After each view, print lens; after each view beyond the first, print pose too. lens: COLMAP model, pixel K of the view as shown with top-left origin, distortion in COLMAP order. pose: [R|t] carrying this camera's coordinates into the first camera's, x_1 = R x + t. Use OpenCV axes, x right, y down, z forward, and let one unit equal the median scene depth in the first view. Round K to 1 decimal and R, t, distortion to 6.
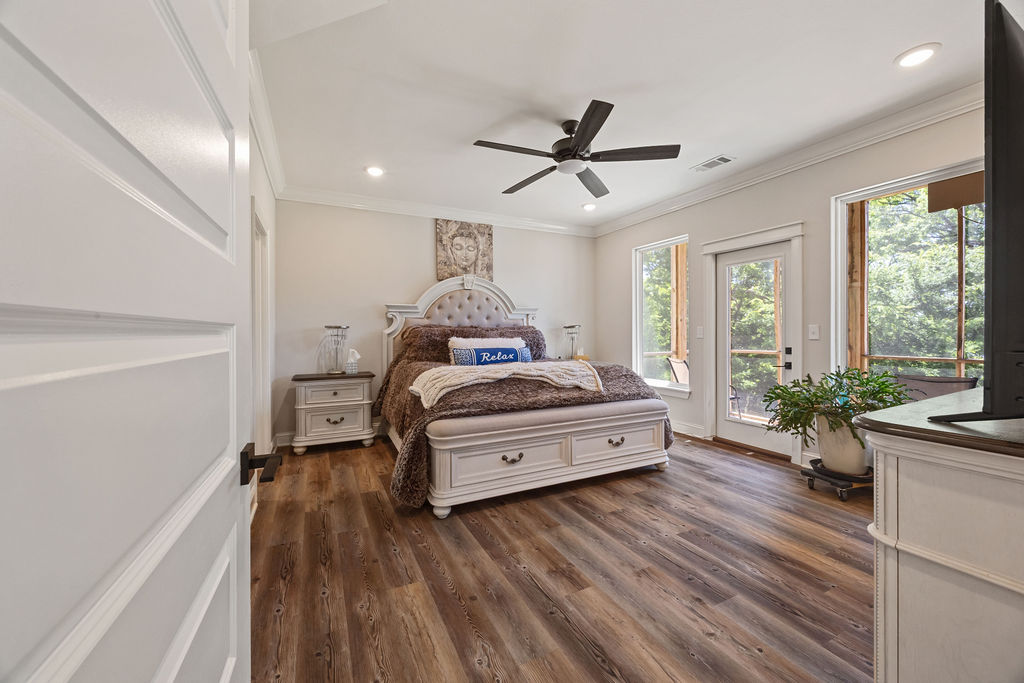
lens RADIAL K [[391.1, 0, 508.6], [0, 391.1, 337.1], [0, 0, 1]] dist [-0.005215, 0.000746]
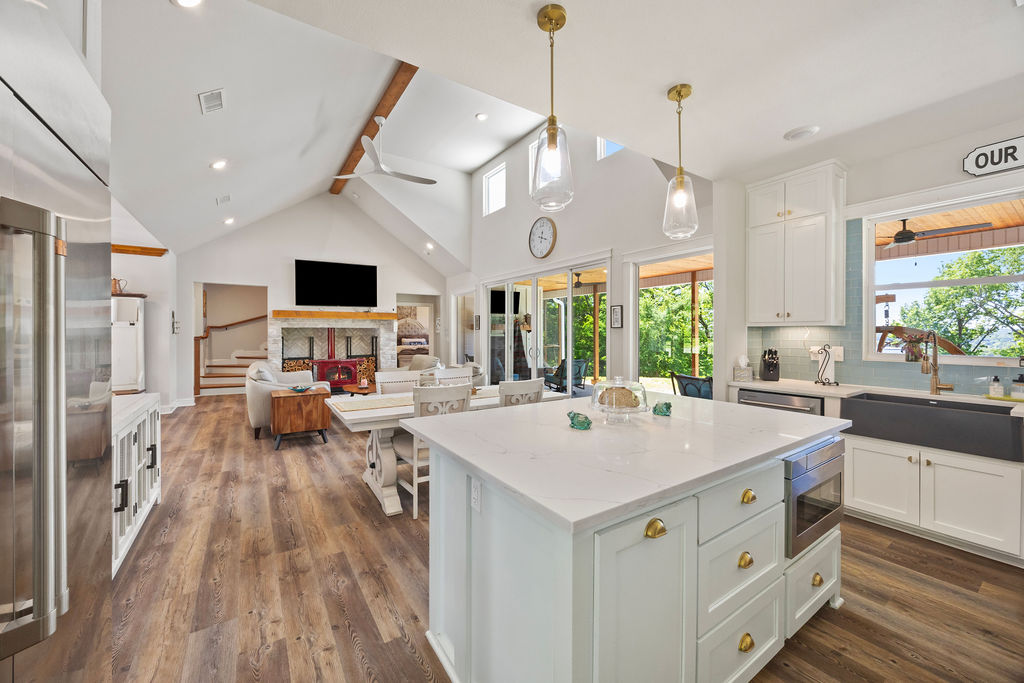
lens RADIAL K [[391.1, 0, 506.1], [0, 391.1, 332.8], [0, 0, 1]] dist [-0.005215, 0.000746]
pose [[0.992800, -0.002980, 0.119746, 0.299472], [0.003586, 0.999982, -0.004844, -0.024626], [-0.119730, 0.005238, 0.992793, -2.187134]]
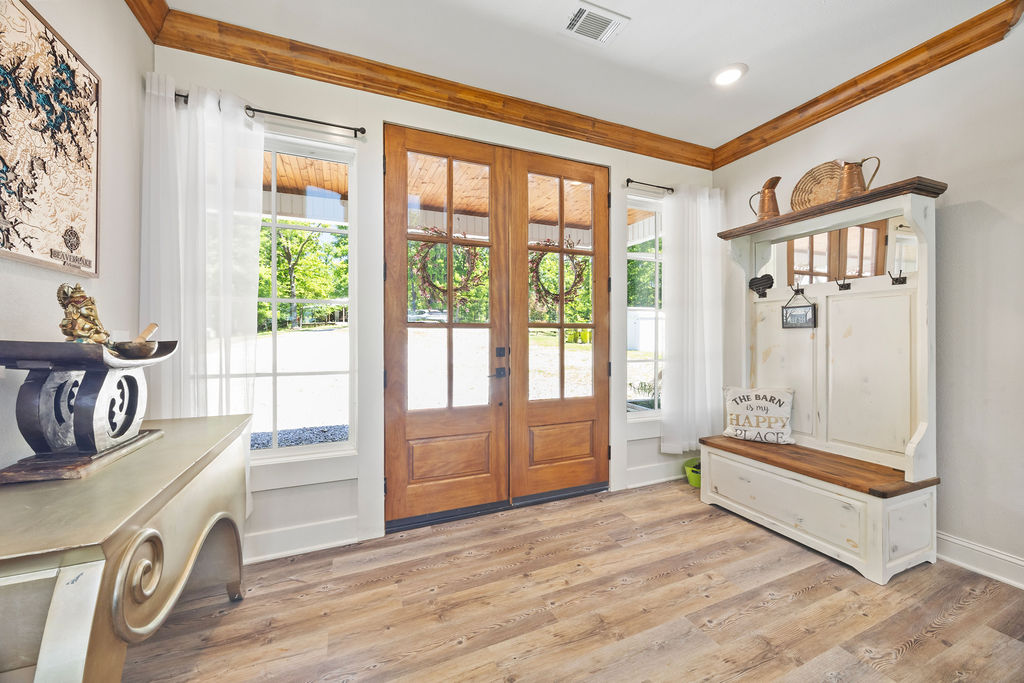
lens RADIAL K [[391.1, 0, 509.4], [0, 391.1, 339.2], [0, 0, 1]] dist [-0.005215, 0.000746]
pose [[-0.059875, 0.006788, -0.998183, -0.306720], [-0.002929, 0.999971, 0.006976, 0.001699], [0.998202, 0.003341, -0.059853, -1.170279]]
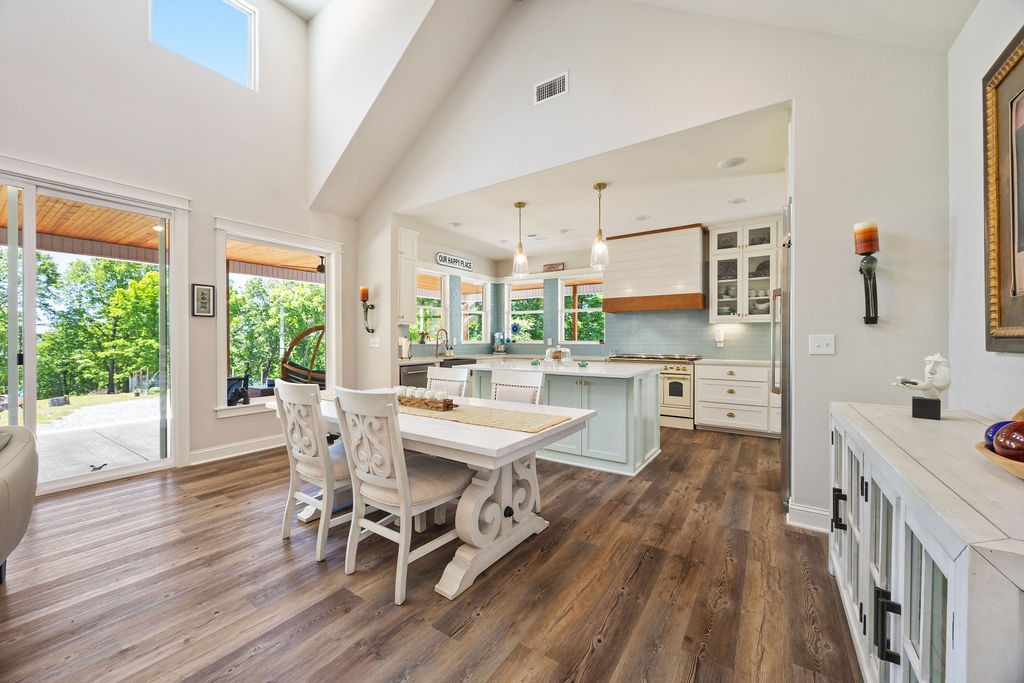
lens RADIAL K [[388.2, 0, 512.3], [0, 388.2, 342.2], [0, 0, 1]] dist [0.002900, -0.000327]
pose [[-0.494258, -0.008780, 0.869271, -0.238745], [0.003328, 0.999923, 0.011992, 0.001244], [-0.869309, 0.008820, -0.494191, -1.268749]]
